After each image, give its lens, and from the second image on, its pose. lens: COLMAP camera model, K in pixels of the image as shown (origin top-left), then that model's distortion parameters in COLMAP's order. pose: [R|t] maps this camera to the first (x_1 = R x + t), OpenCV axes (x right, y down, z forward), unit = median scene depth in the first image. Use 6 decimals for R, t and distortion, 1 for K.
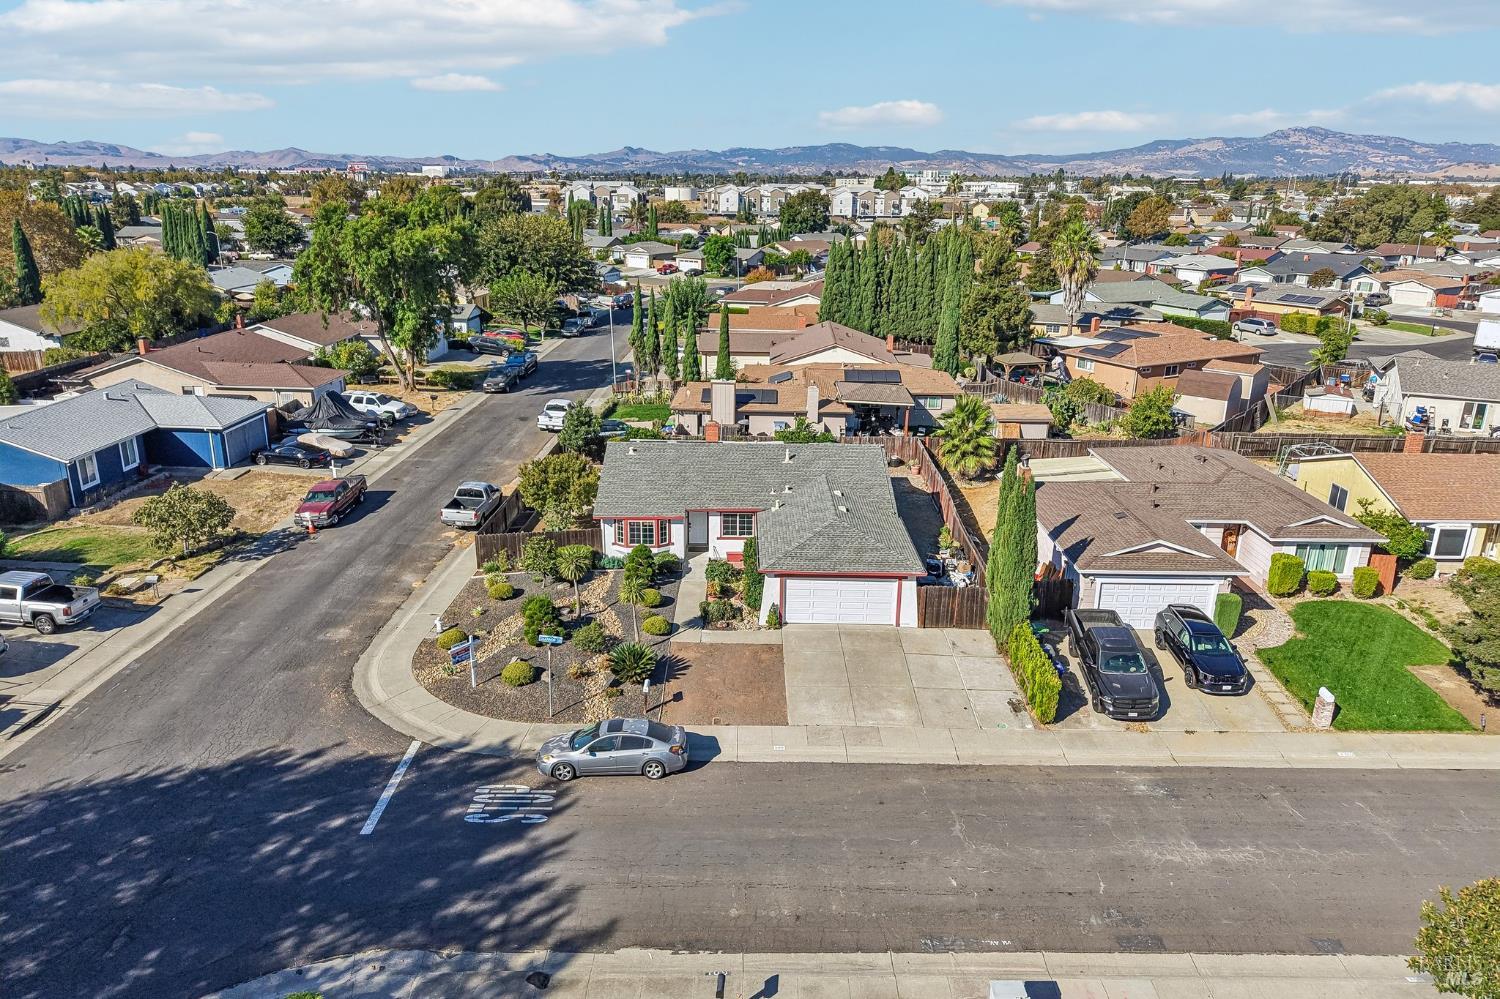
lens RADIAL K [[1005.1, 0, 747.4], [0, 1005.1, 500.2], [0, 0, 1]] dist [0.016549, -0.015331]
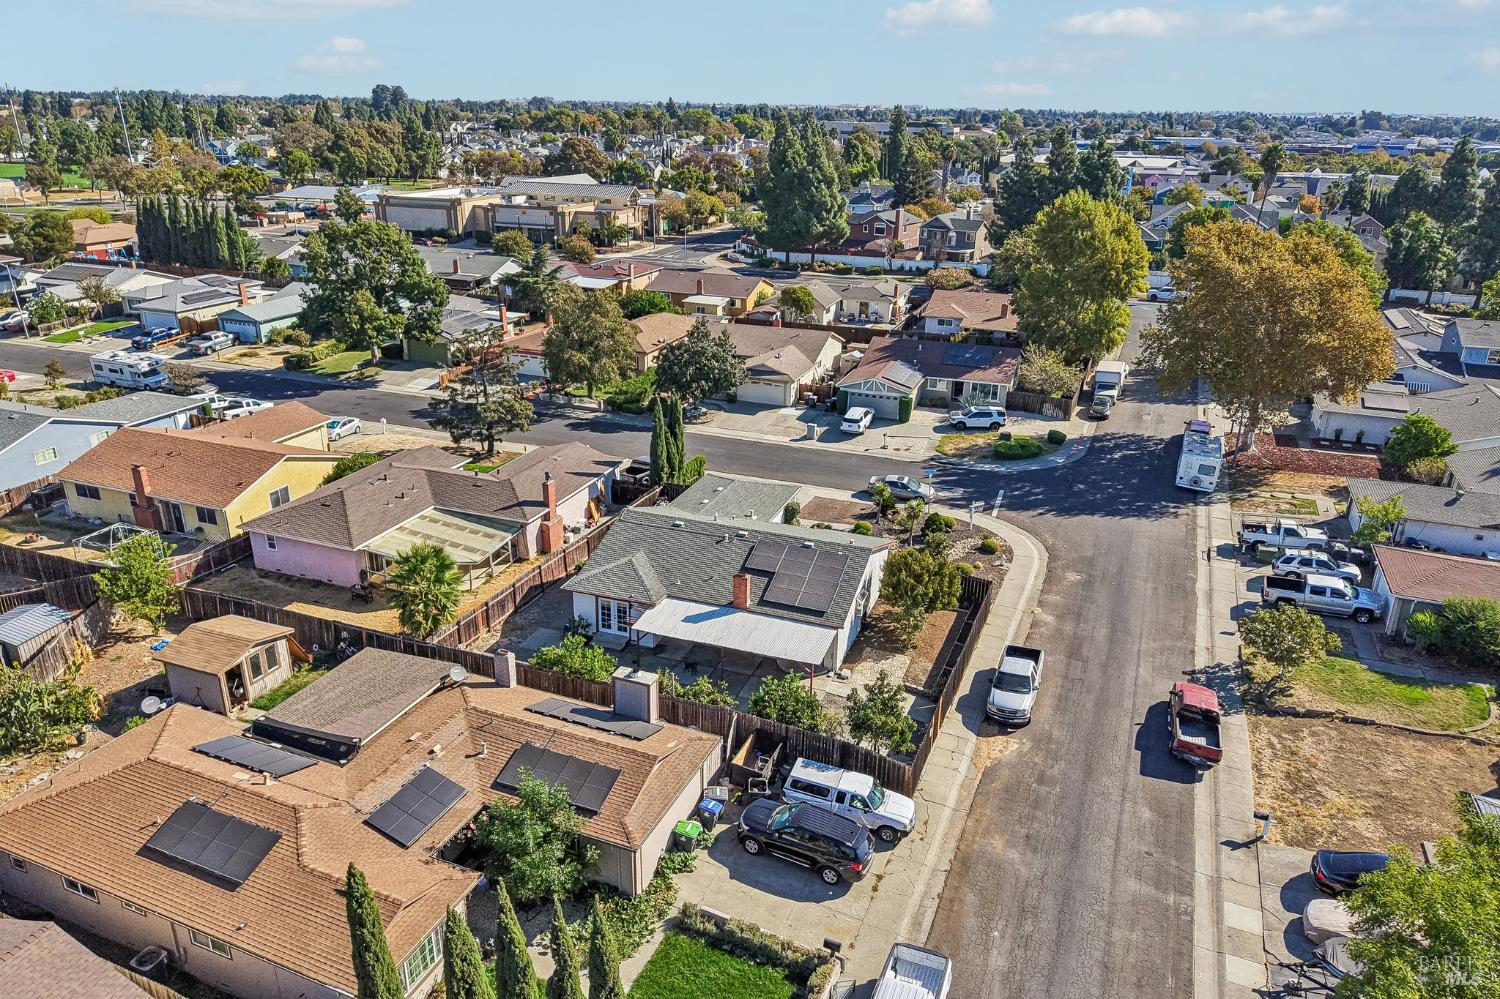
lens RADIAL K [[1002.5, 0, 746.8], [0, 1002.5, 493.4], [0, 0, 1]] dist [0.057300, -0.077287]
pose [[-0.934050, -0.148357, 0.324870, -0.387913], [0.087241, 0.787301, 0.610365, -0.820694], [-0.346322, 0.598454, -0.722436, 1.972972]]
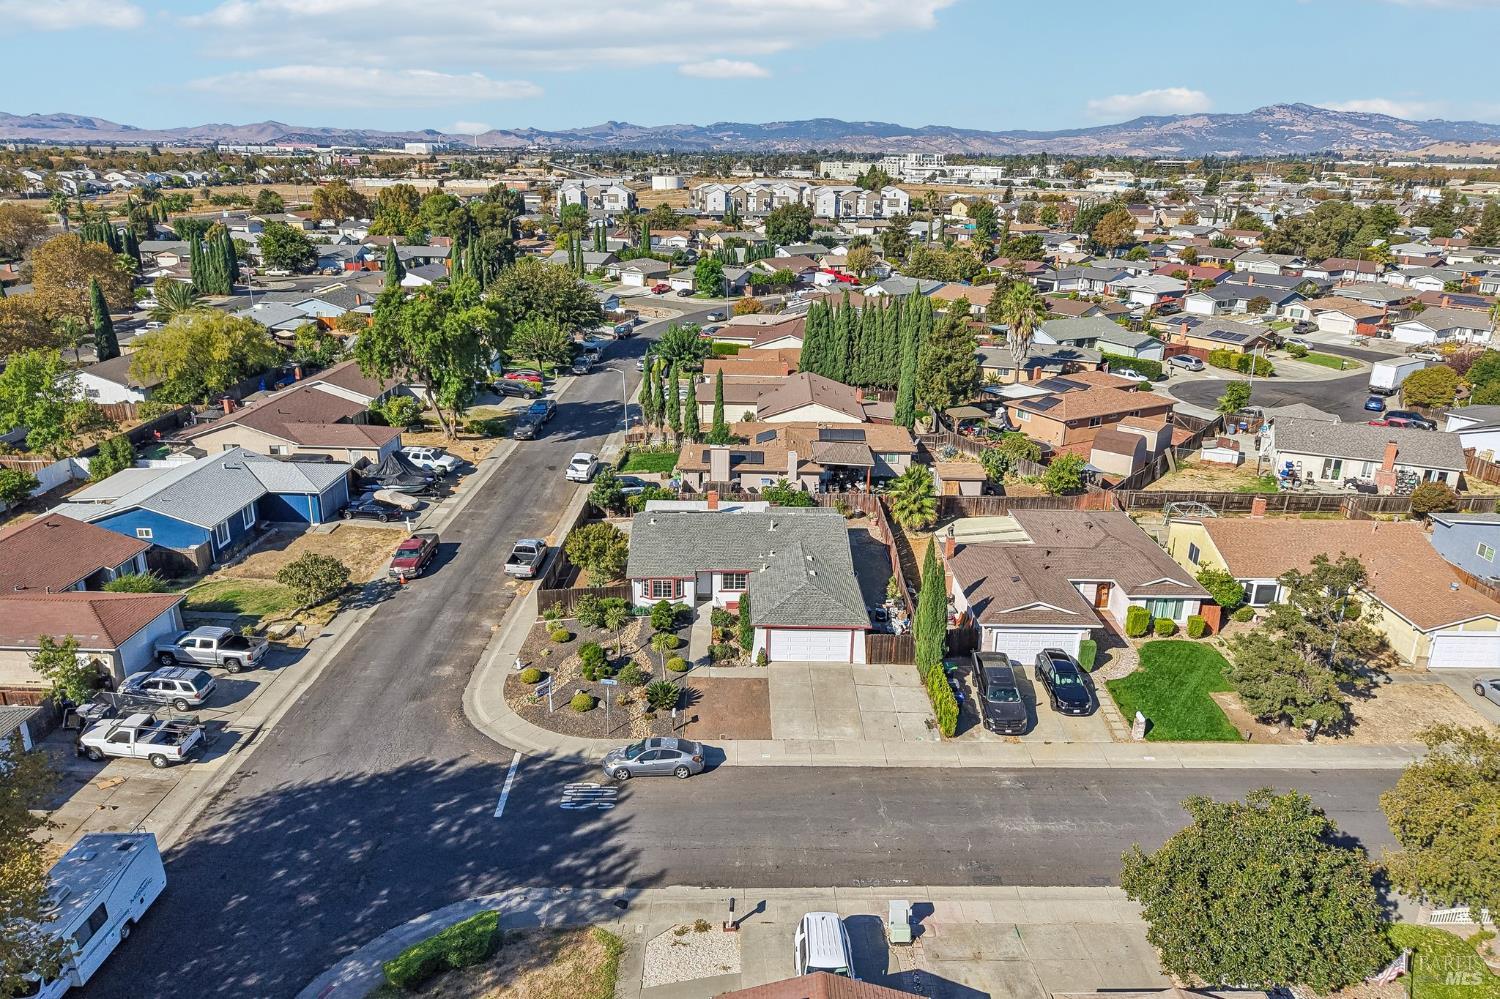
lens RADIAL K [[1005.7, 0, 747.4], [0, 1005.7, 494.3], [0, 0, 1]] dist [0.025329, -0.024727]
pose [[0.999900, -0.002129, 0.013994, -0.011382], [0.001887, 0.999849, 0.017265, -0.120122], [-0.014028, -0.017237, 0.999753, -0.345204]]
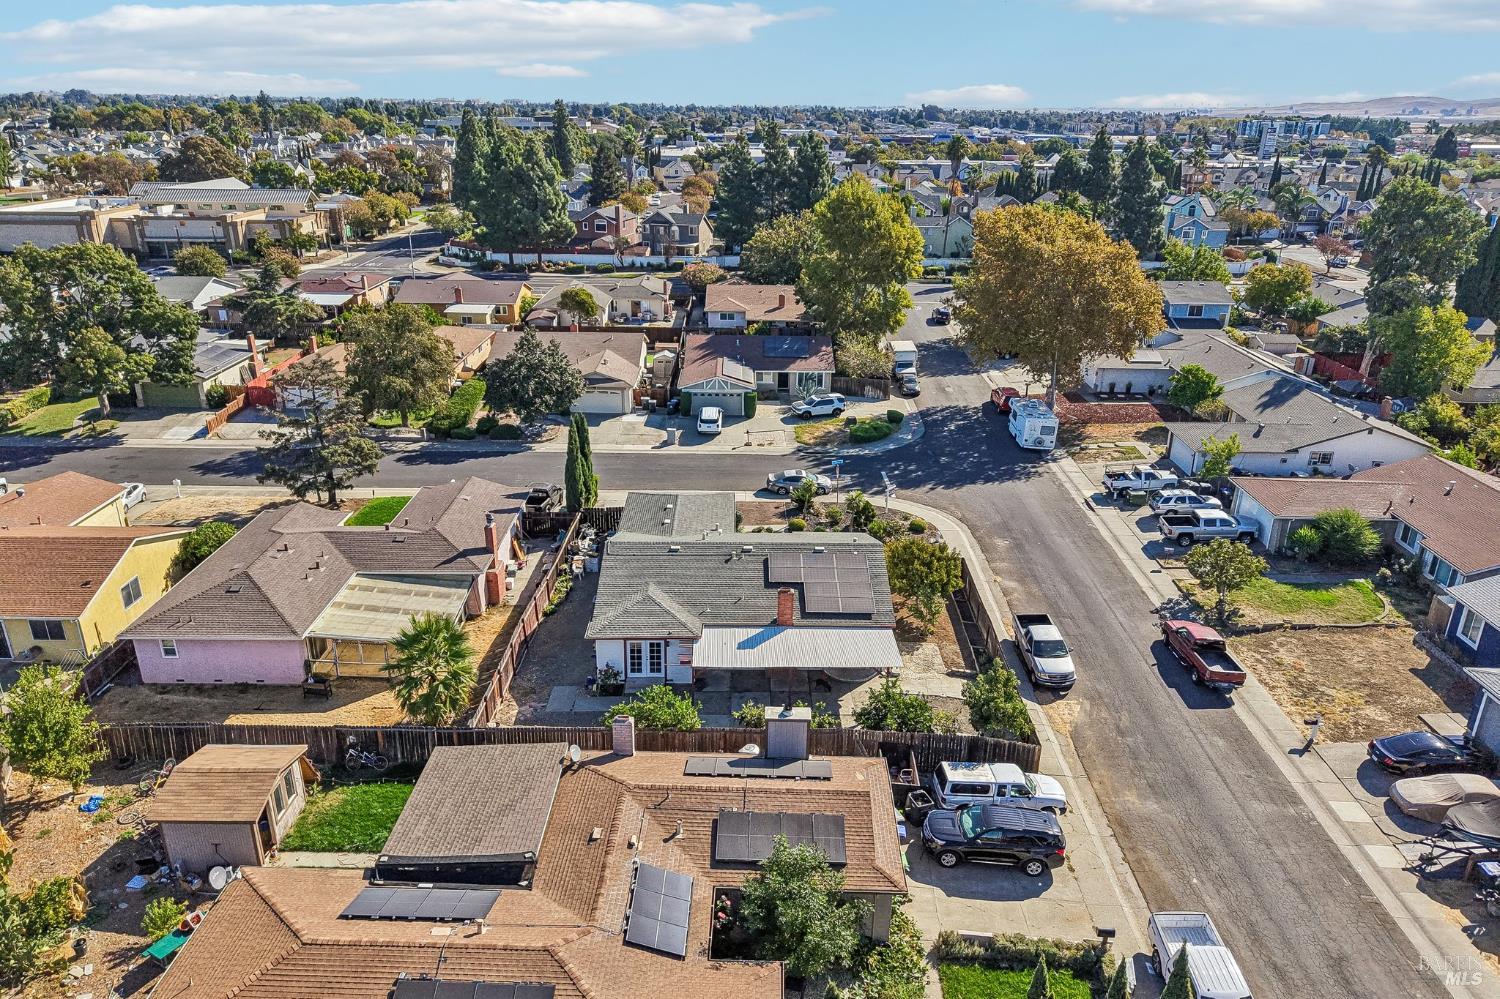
lens RADIAL K [[1005.7, 0, 747.4], [0, 1005.7, 494.3], [0, 0, 1]] dist [0.025329, -0.024727]
pose [[-0.999779, -0.017882, -0.011035, 0.006074], [-0.020851, 0.779276, 0.626334, -0.821331], [-0.002601, 0.626425, -0.779477, 1.995772]]
